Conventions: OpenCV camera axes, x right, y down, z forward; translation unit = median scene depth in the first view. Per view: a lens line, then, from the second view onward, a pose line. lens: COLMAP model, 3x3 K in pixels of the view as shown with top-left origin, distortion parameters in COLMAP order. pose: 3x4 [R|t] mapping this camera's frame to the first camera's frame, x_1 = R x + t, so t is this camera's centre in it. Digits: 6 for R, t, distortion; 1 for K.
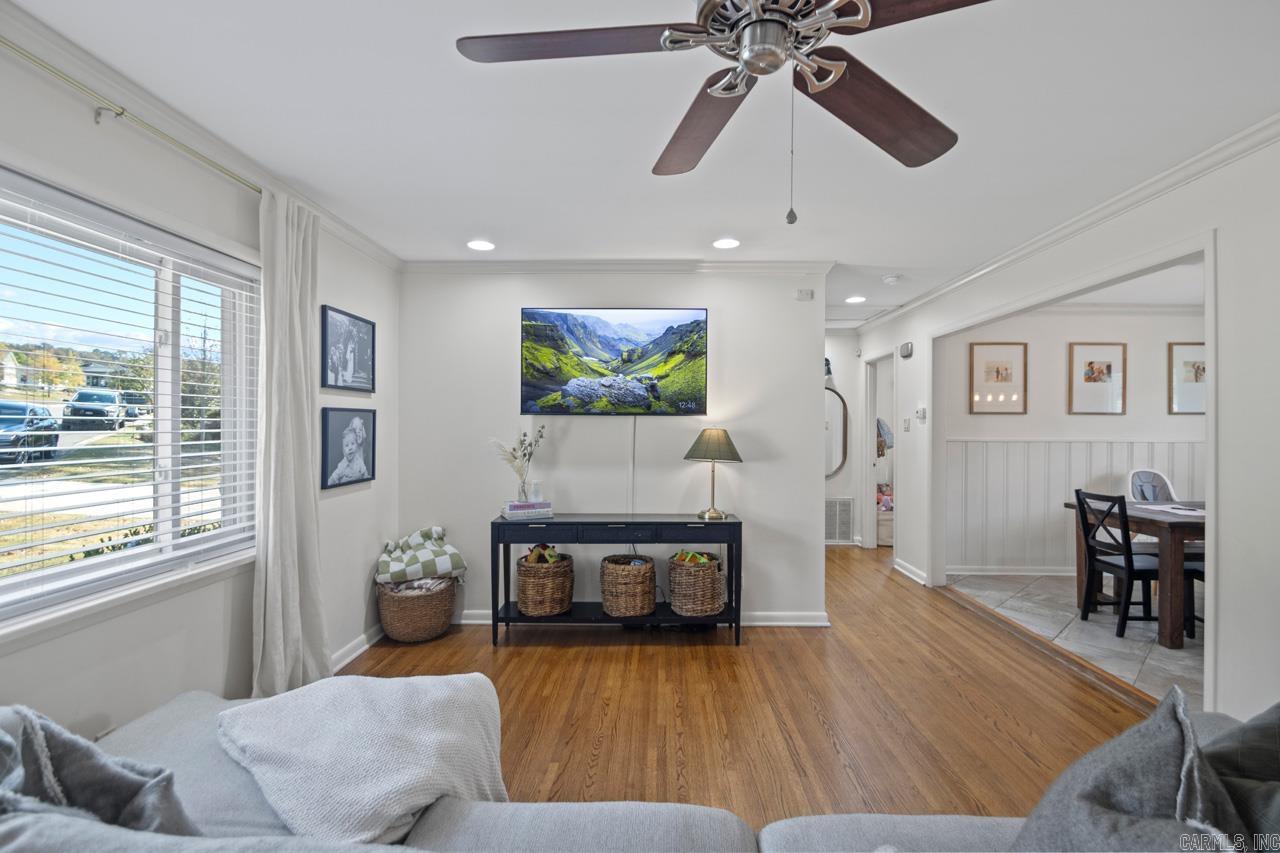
lens RADIAL K [[595.4, 0, 641.6], [0, 595.4, 425.3], [0, 0, 1]] dist [0.014012, -0.016278]
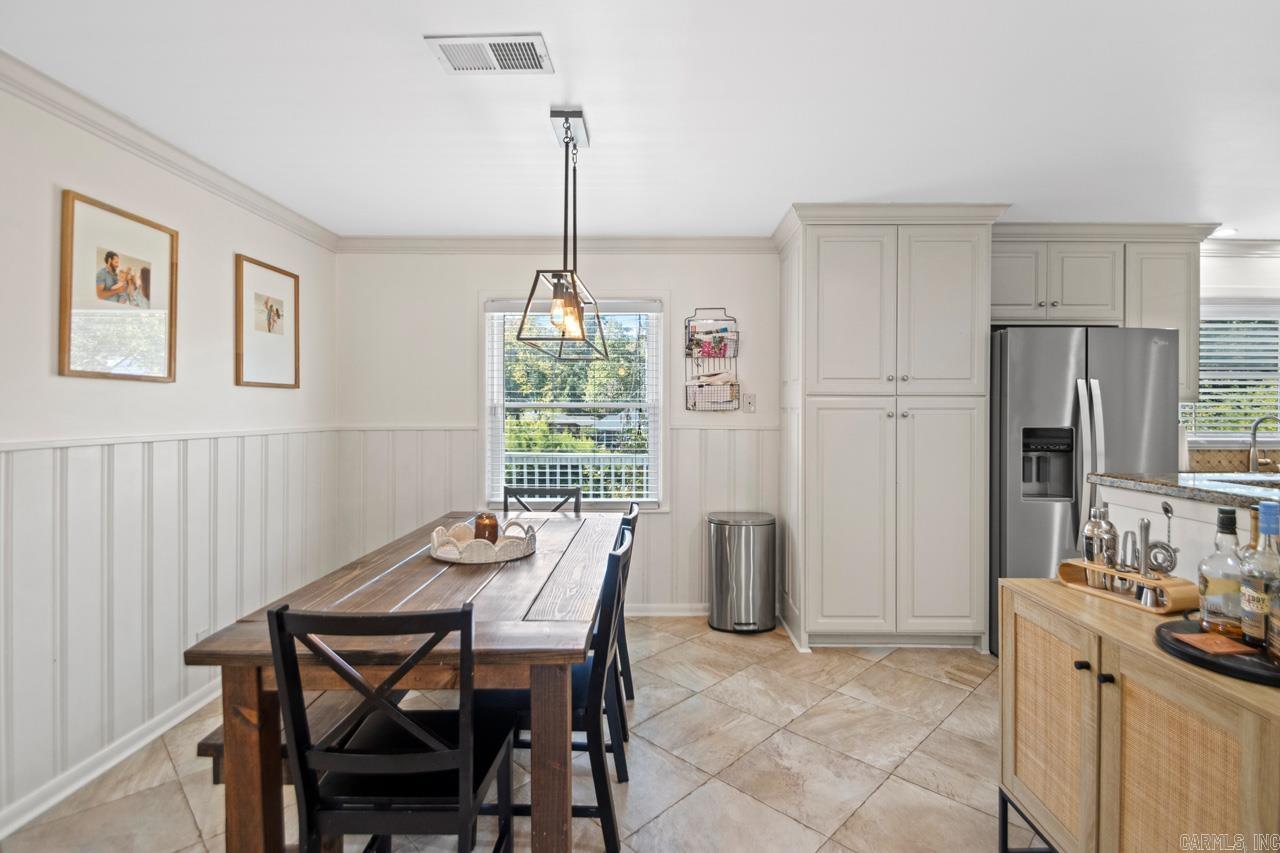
lens RADIAL K [[595.4, 0, 639.4], [0, 595.4, 412.9], [0, 0, 1]] dist [0.014012, -0.016278]
pose [[-0.028680, -0.004841, 0.999577, 0.322516], [-0.005270, 0.999975, 0.004692, 0.003176], [-0.999575, -0.005133, -0.028705, 0.640806]]
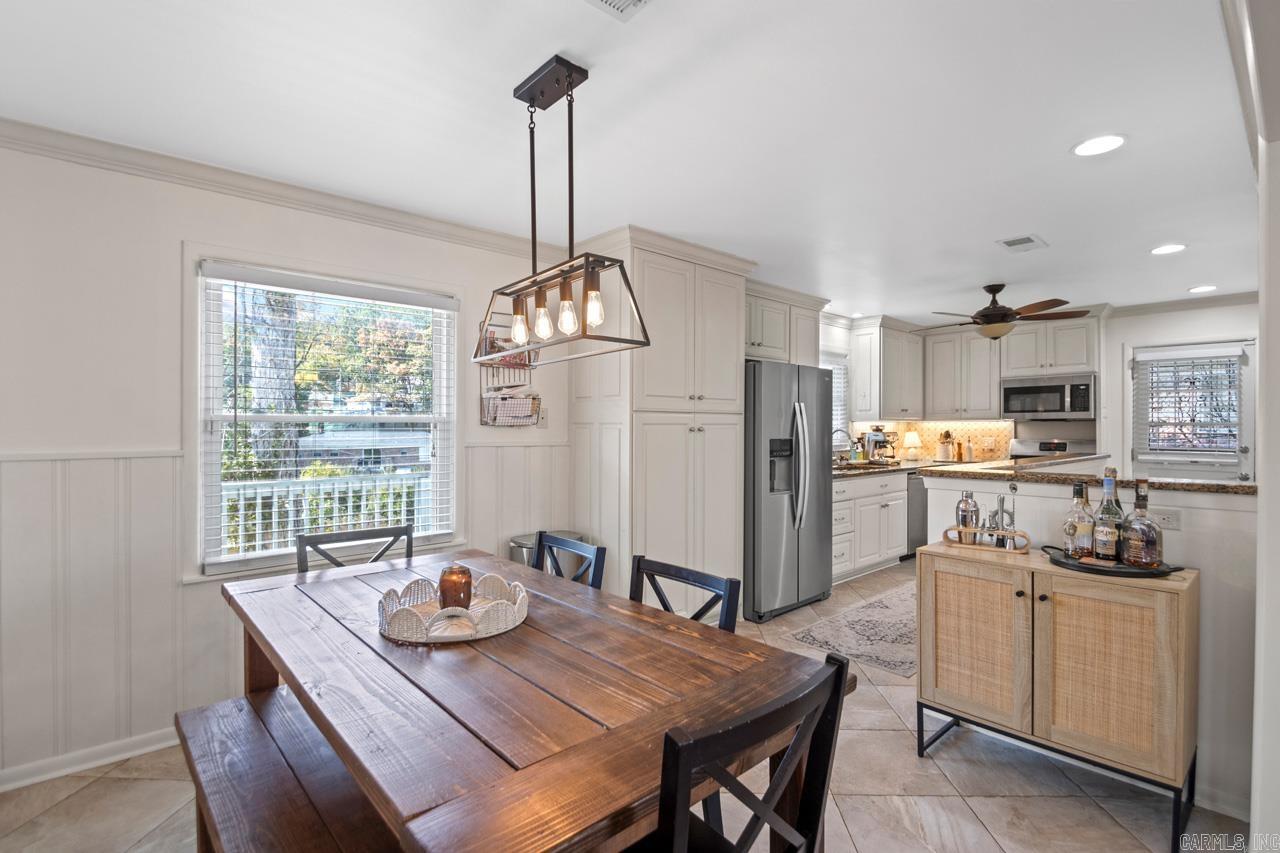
lens RADIAL K [[595.4, 0, 644.6], [0, 595.4, 426.0], [0, 0, 1]] dist [0.014012, -0.016278]
pose [[-0.703030, -0.002332, 0.711156, 0.485158], [-0.003336, 0.999994, -0.000019, 0.003100], [-0.711152, -0.002386, -0.703034, 0.921766]]
